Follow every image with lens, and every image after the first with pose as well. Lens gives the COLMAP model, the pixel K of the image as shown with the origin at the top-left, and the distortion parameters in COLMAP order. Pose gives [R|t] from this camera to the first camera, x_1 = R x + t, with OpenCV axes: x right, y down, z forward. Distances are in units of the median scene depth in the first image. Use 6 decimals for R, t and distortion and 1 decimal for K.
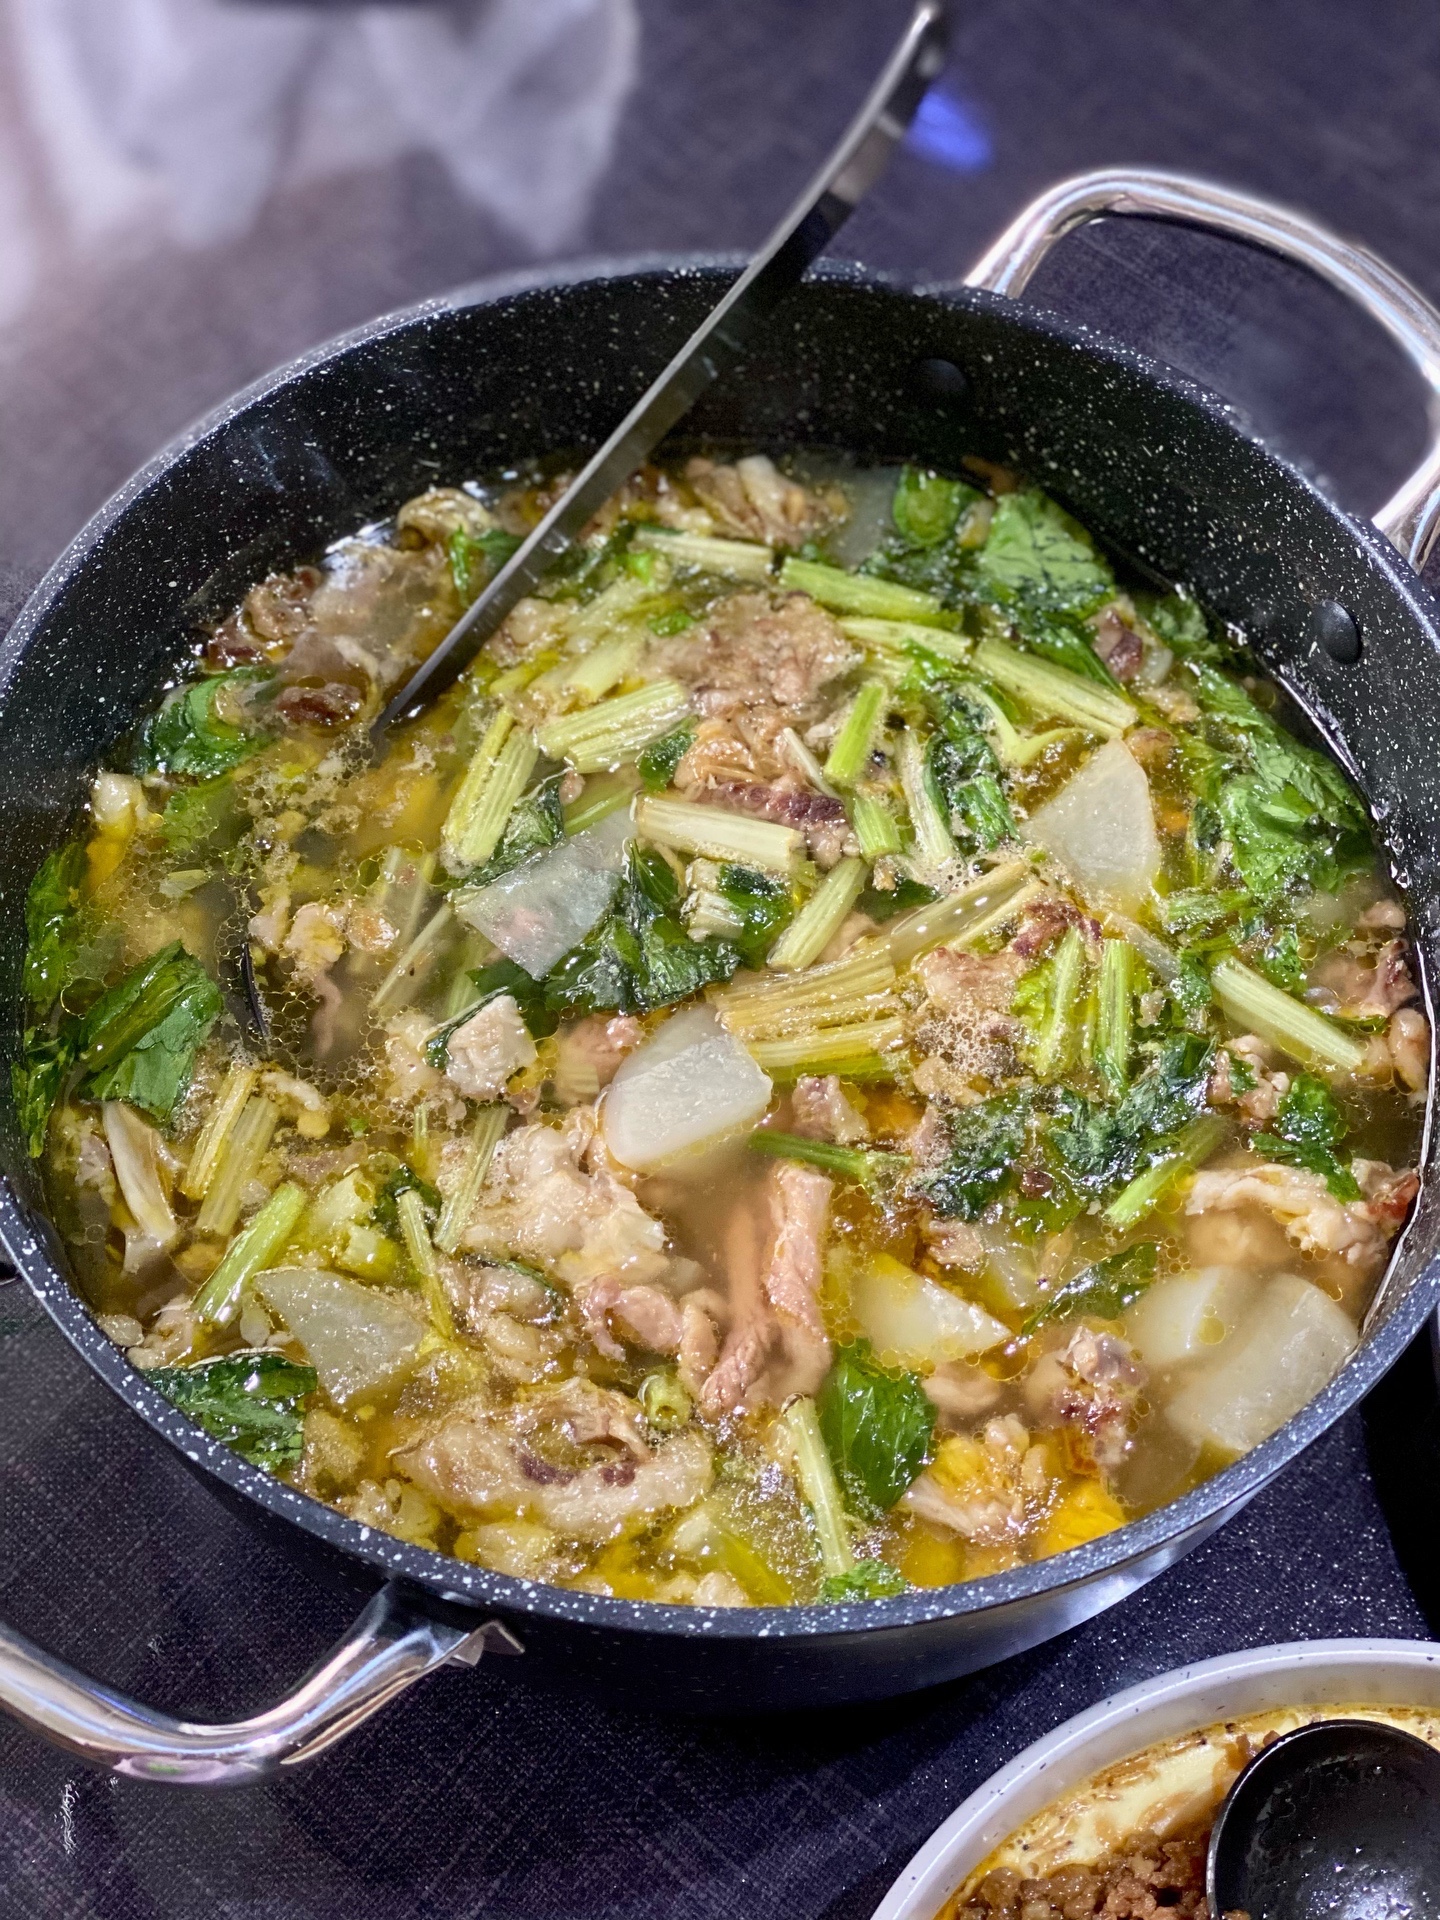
lens RADIAL K [[2879.7, 0, 719.0], [0, 2879.7, 946.2], [0, 0, 1]] dist [0.076127, 0.000000]
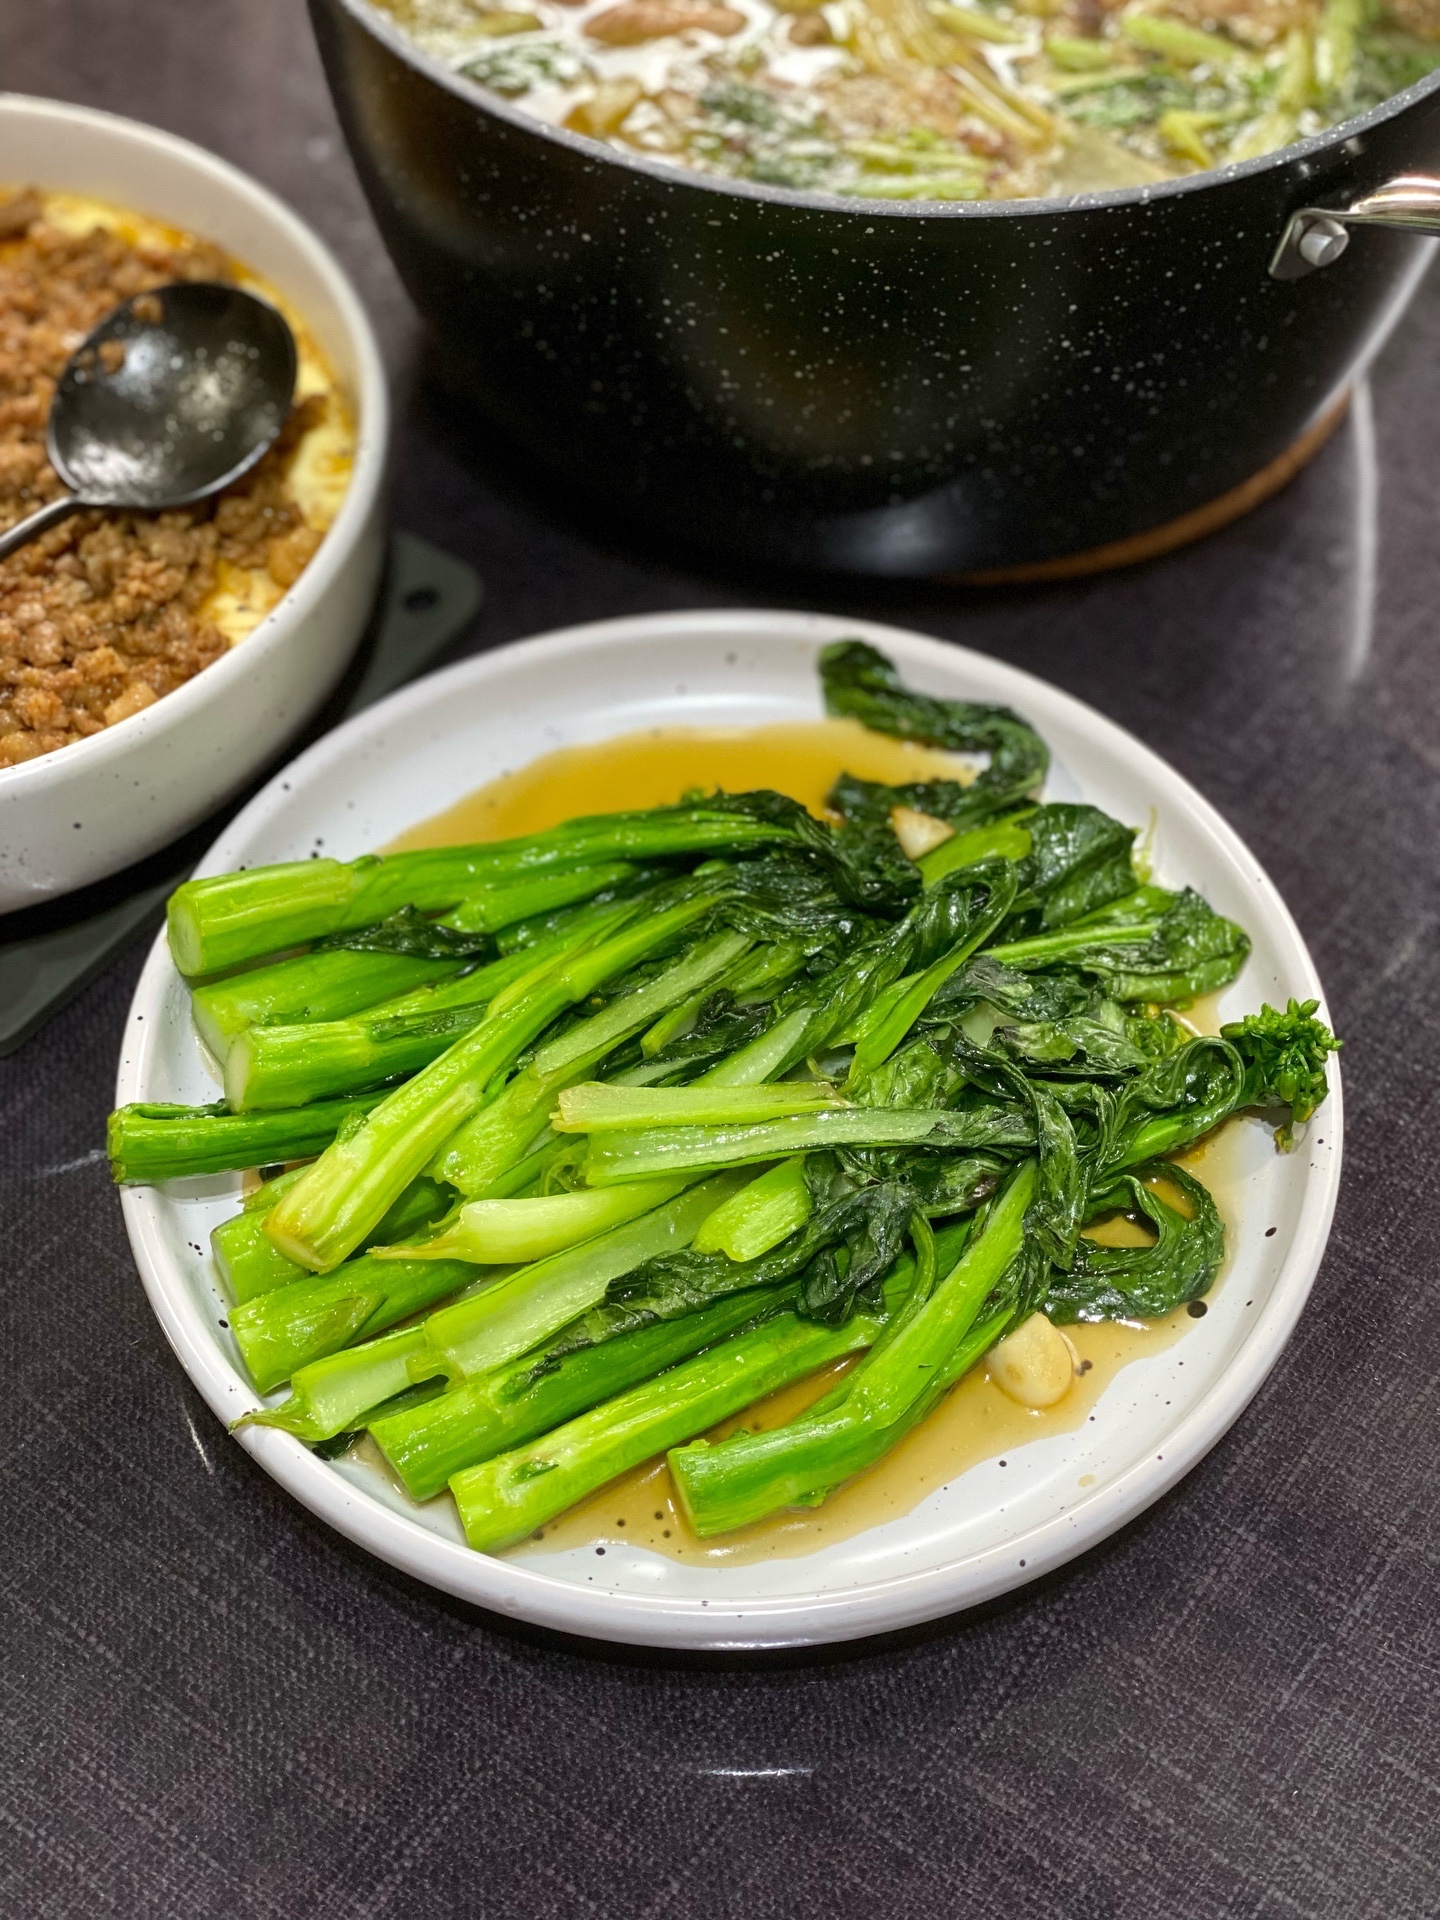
lens RADIAL K [[2879.7, 0, 722.5], [0, 2879.7, 965.0], [0, 0, 1]] dist [0.076127, 0.000000]
pose [[0.038259, 0.782326, -0.621694, 1.060233], [-0.861072, 0.341497, 0.376742, -0.232540], [0.507041, 0.520910, 0.686704, 0.347566]]
